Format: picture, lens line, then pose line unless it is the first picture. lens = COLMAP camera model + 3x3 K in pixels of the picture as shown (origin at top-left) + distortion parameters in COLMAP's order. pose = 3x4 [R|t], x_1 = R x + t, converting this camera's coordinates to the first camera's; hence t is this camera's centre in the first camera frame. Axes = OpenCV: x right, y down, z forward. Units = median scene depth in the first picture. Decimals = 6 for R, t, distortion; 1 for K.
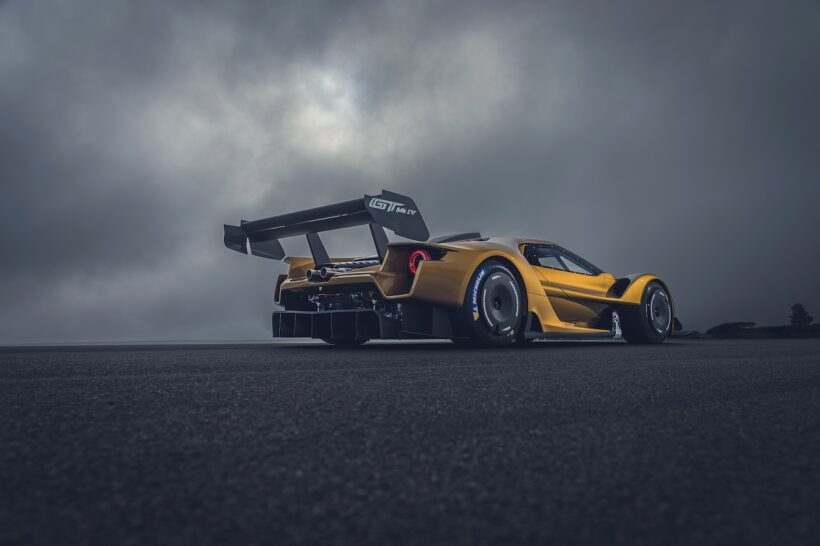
lens RADIAL K [[686.5, 0, 409.1], [0, 686.5, 270.6], [0, 0, 1]] dist [-0.092757, -0.000196]
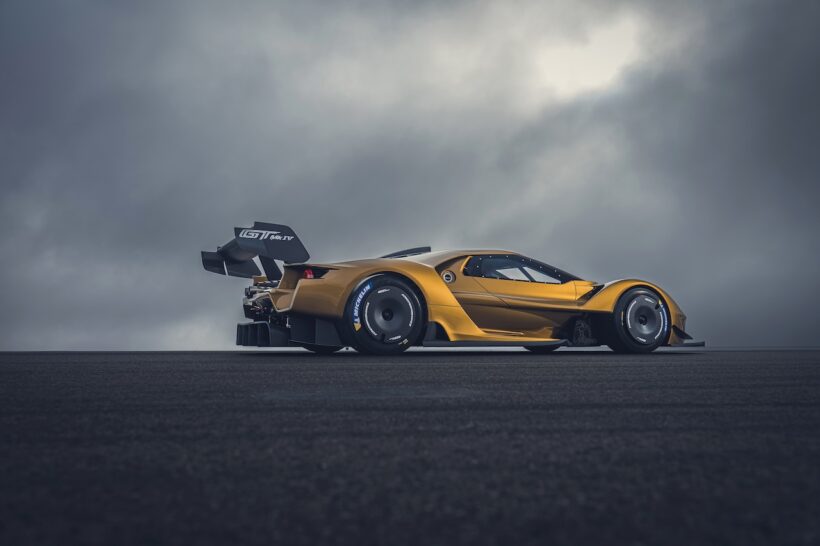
lens RADIAL K [[723.1, 0, 410.7], [0, 723.1, 272.5], [0, 0, 1]] dist [0.004665, 0.002023]
pose [[0.936640, -0.032605, -0.348774, 0.560803], [0.031977, 0.999460, -0.007558, -0.009587], [0.348832, -0.004074, 0.937176, -0.073325]]
